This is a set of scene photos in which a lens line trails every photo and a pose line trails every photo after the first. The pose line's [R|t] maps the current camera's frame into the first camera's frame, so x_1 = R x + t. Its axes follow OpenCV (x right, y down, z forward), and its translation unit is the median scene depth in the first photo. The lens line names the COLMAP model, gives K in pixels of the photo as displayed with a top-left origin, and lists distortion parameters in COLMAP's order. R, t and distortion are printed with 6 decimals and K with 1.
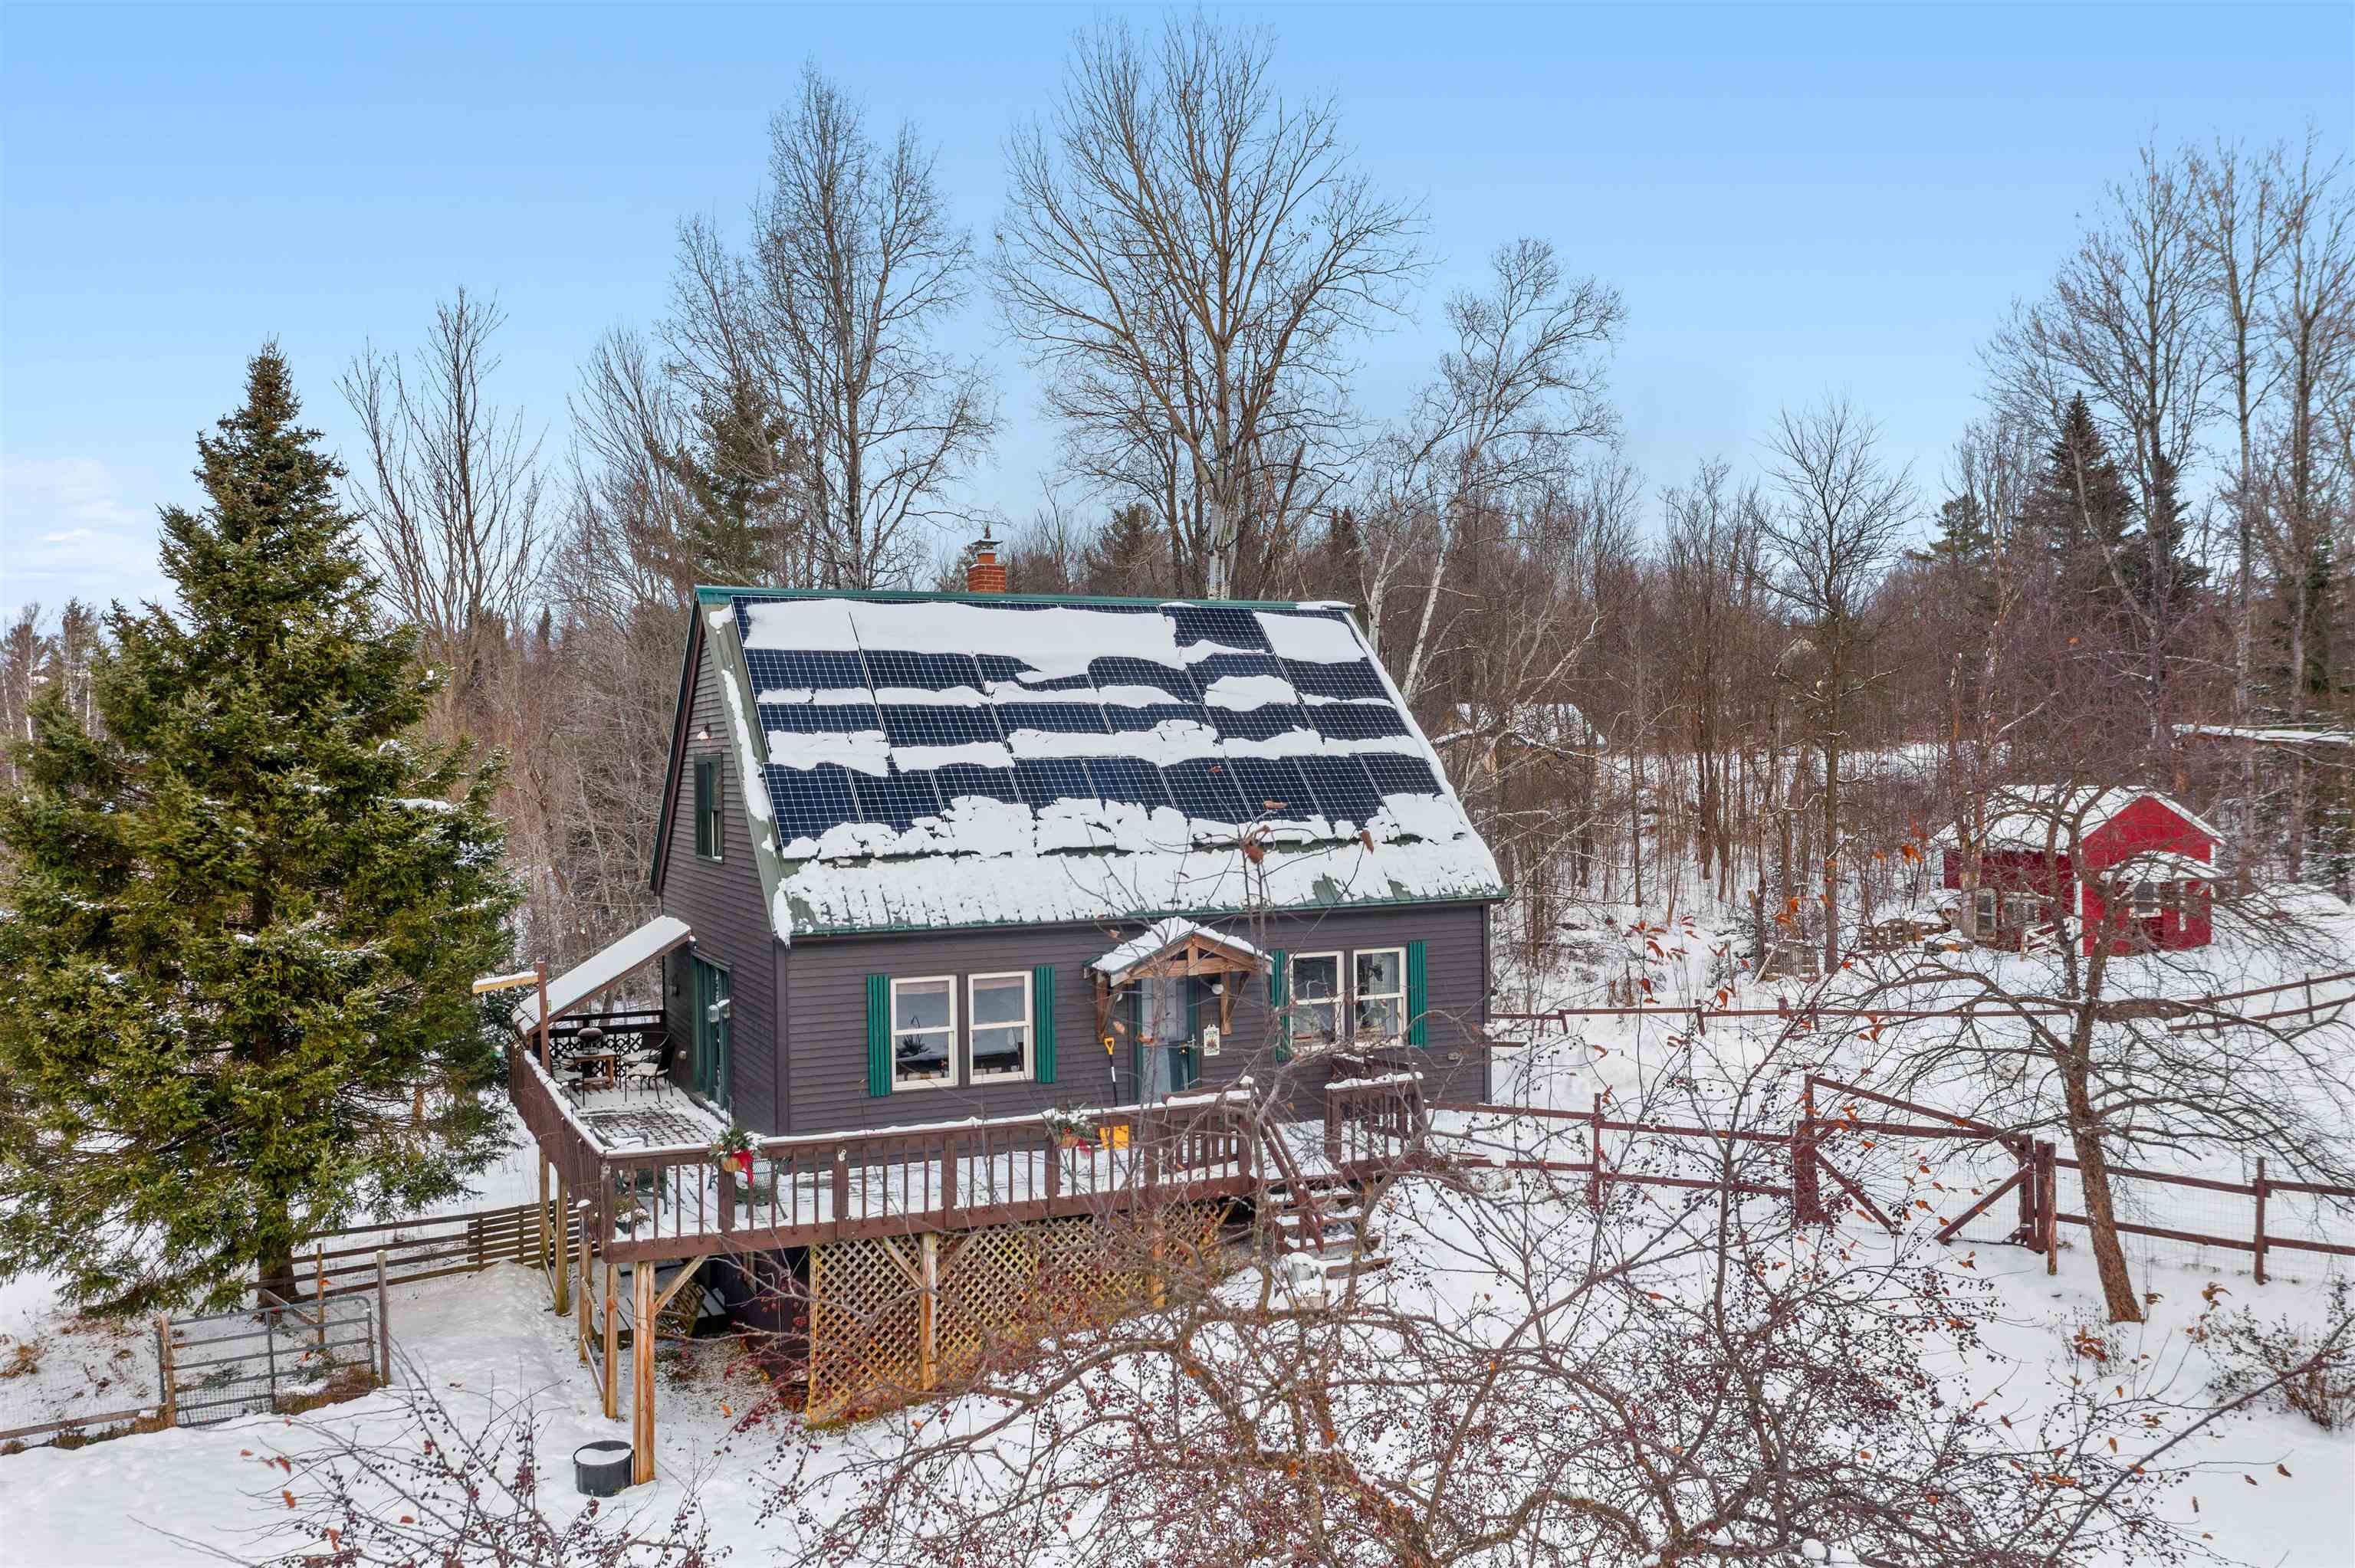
lens RADIAL K [[1870.6, 0, 1177.5], [0, 1870.6, 784.0], [0, 0, 1]] dist [-0.010257, 0.007843]
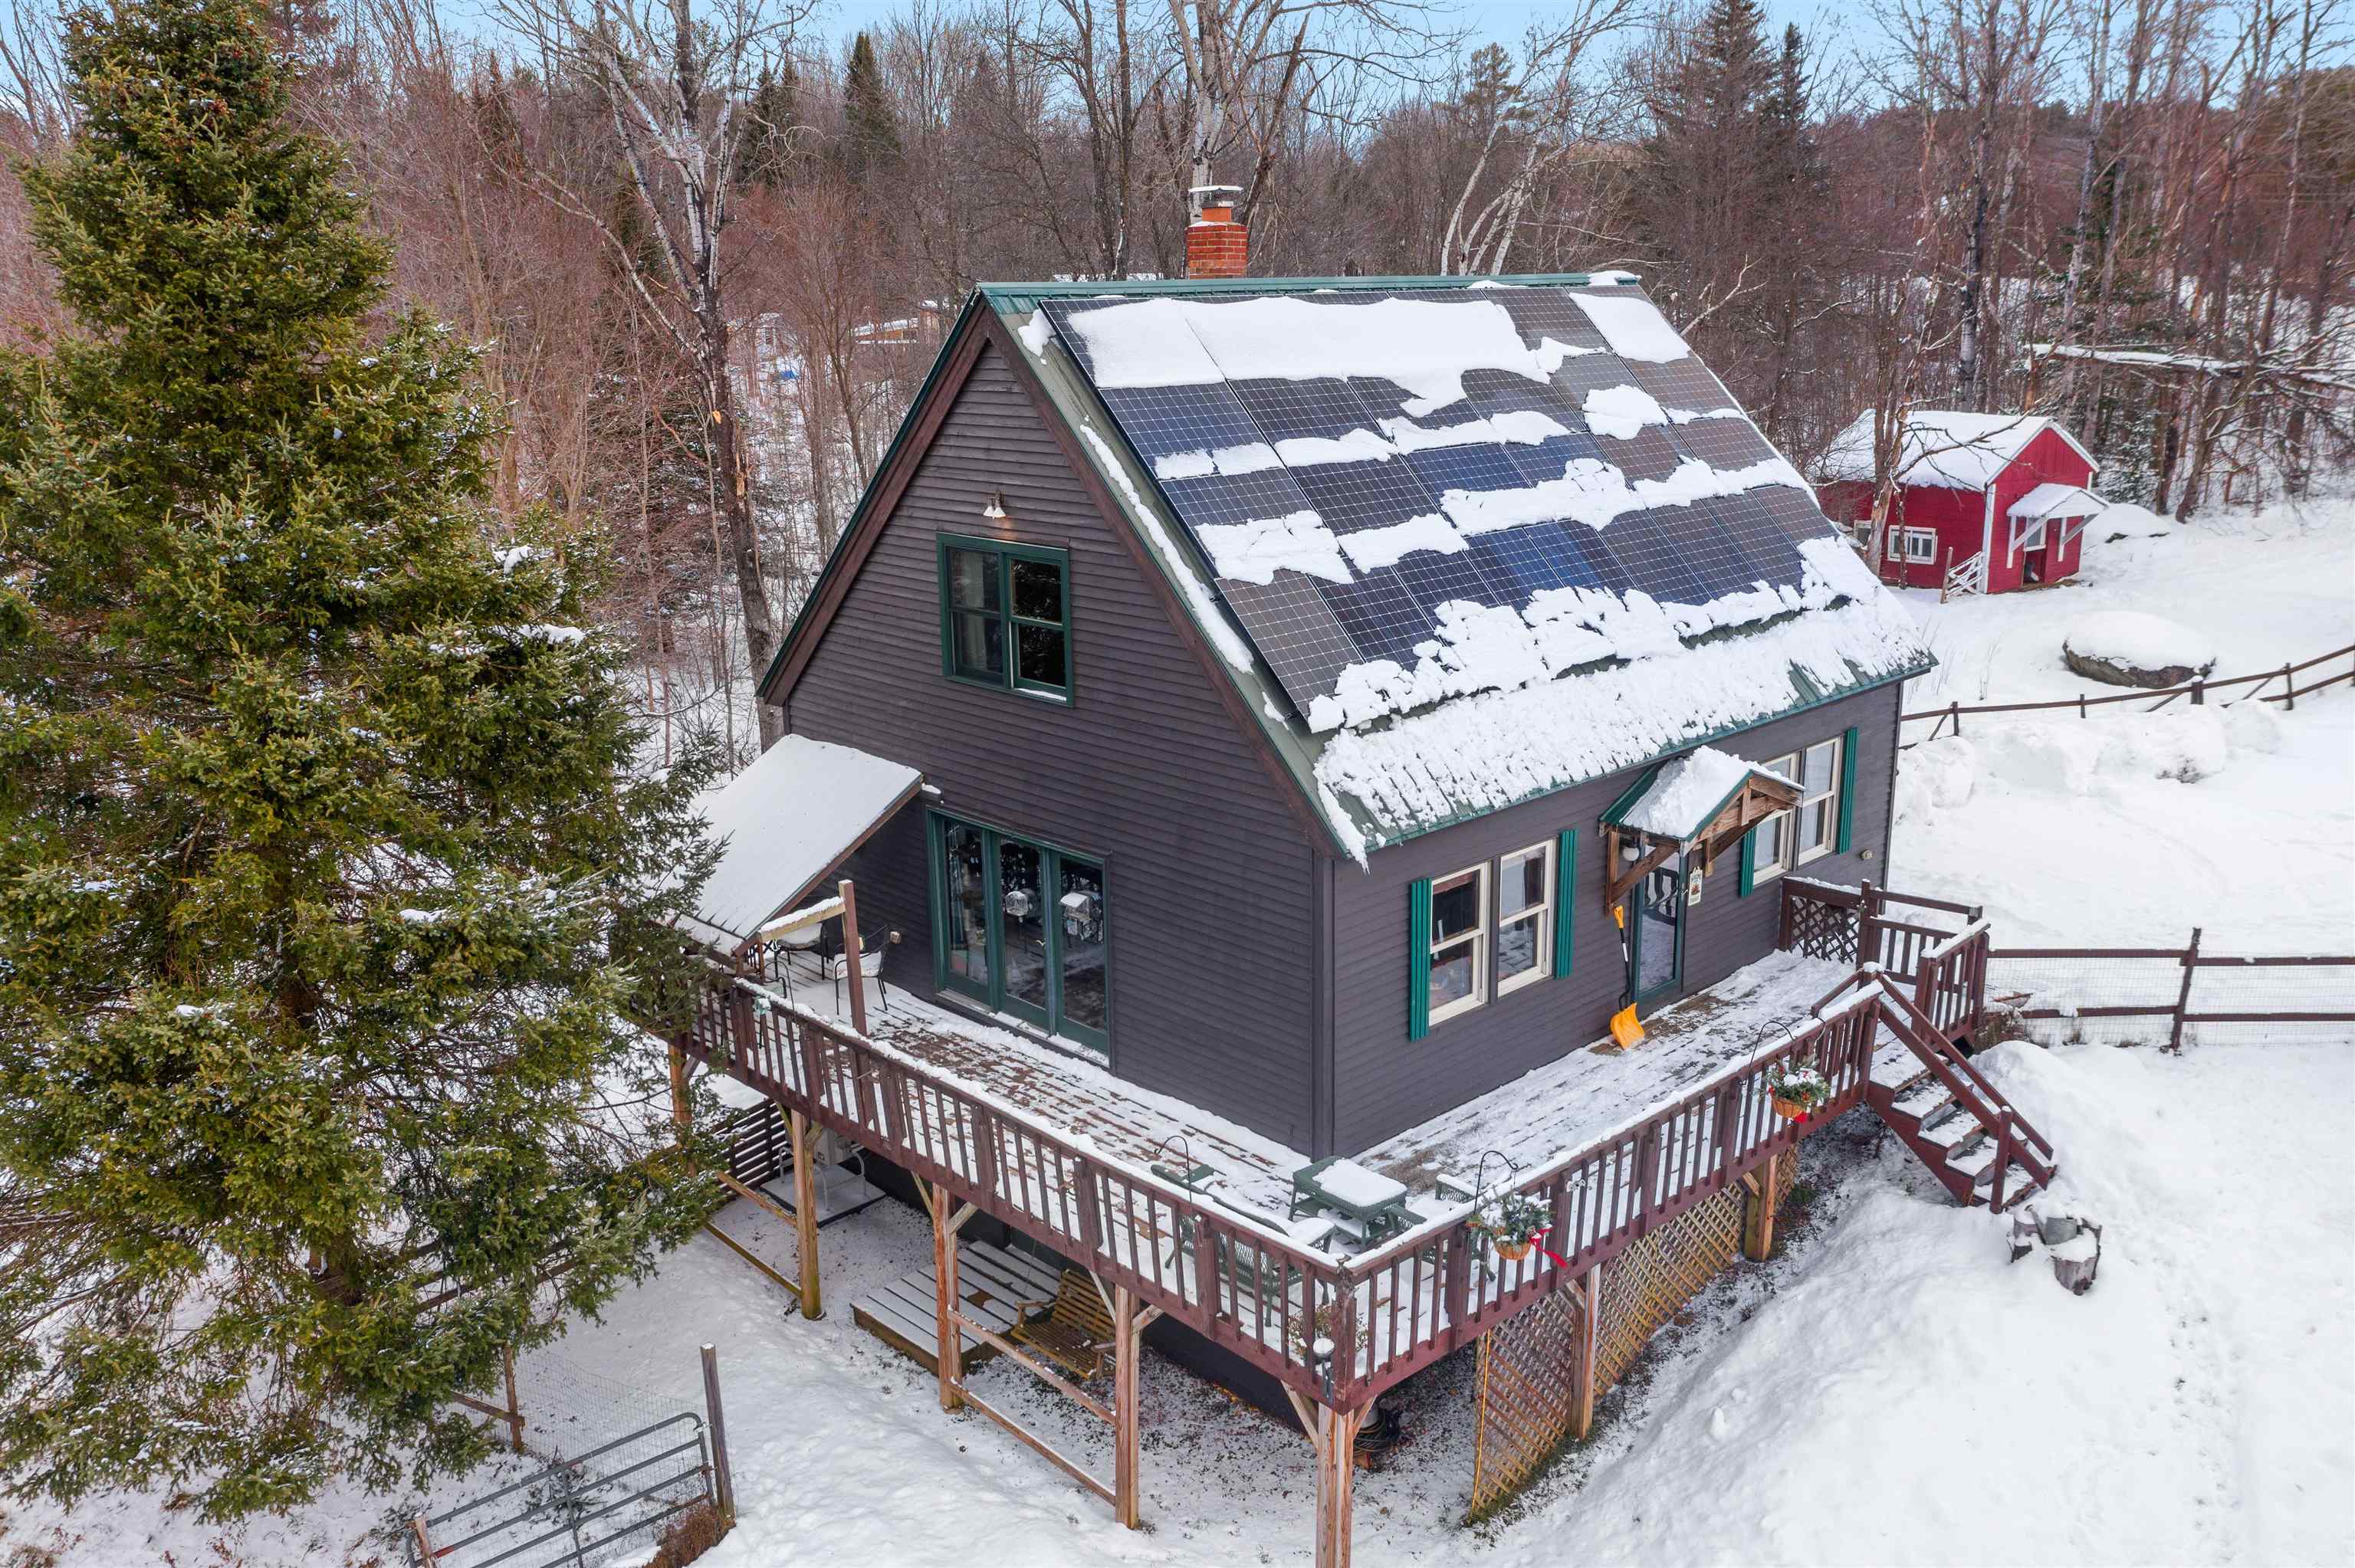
lens RADIAL K [[1870.6, 0, 1177.5], [0, 1870.6, 784.0], [0, 0, 1]] dist [-0.010257, 0.007843]
pose [[0.947321, -0.087490, 0.308104, -0.415846], [0.010691, 0.970070, 0.242591, -0.095673], [-0.320107, -0.226518, 0.919903, 0.344191]]
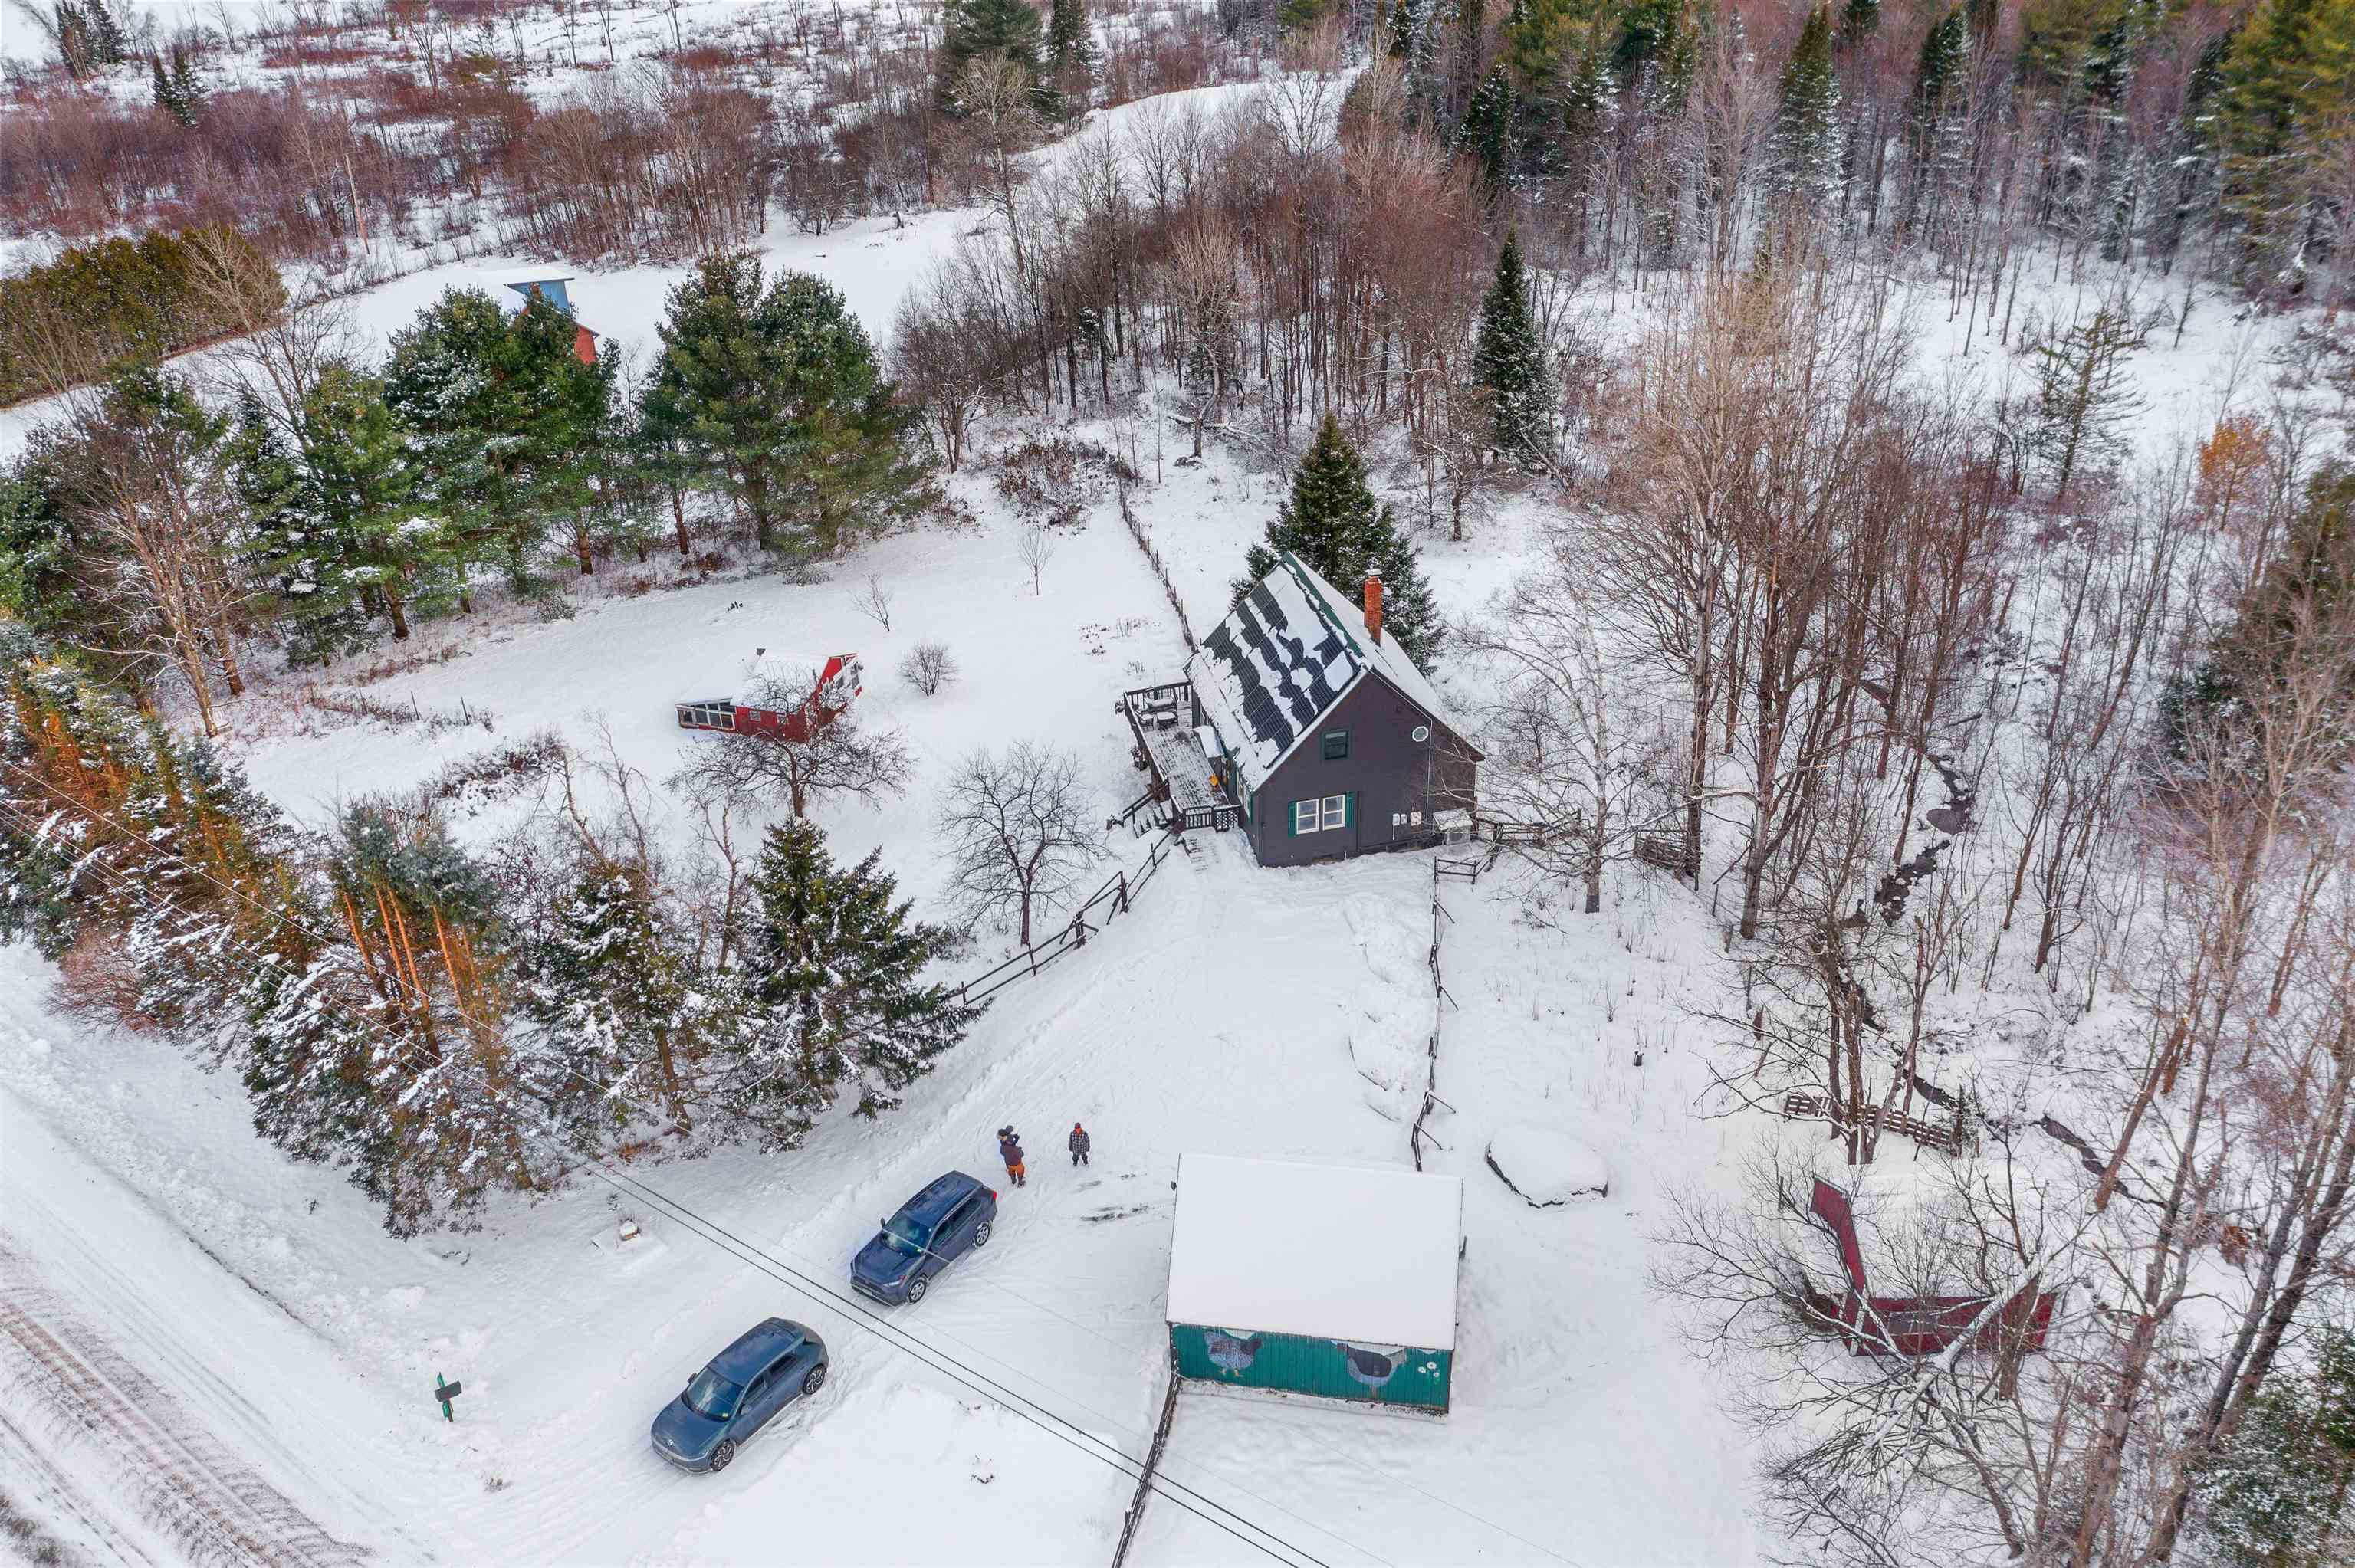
lens RADIAL K [[1870.6, 0, 1177.5], [0, 1870.6, 784.0], [0, 0, 1]] dist [-0.010257, 0.007843]
pose [[-0.189051, 0.521270, -0.832188, 2.380133], [0.012374, 0.848668, 0.528781, -1.341192], [0.981889, 0.089669, -0.166892, 1.368267]]
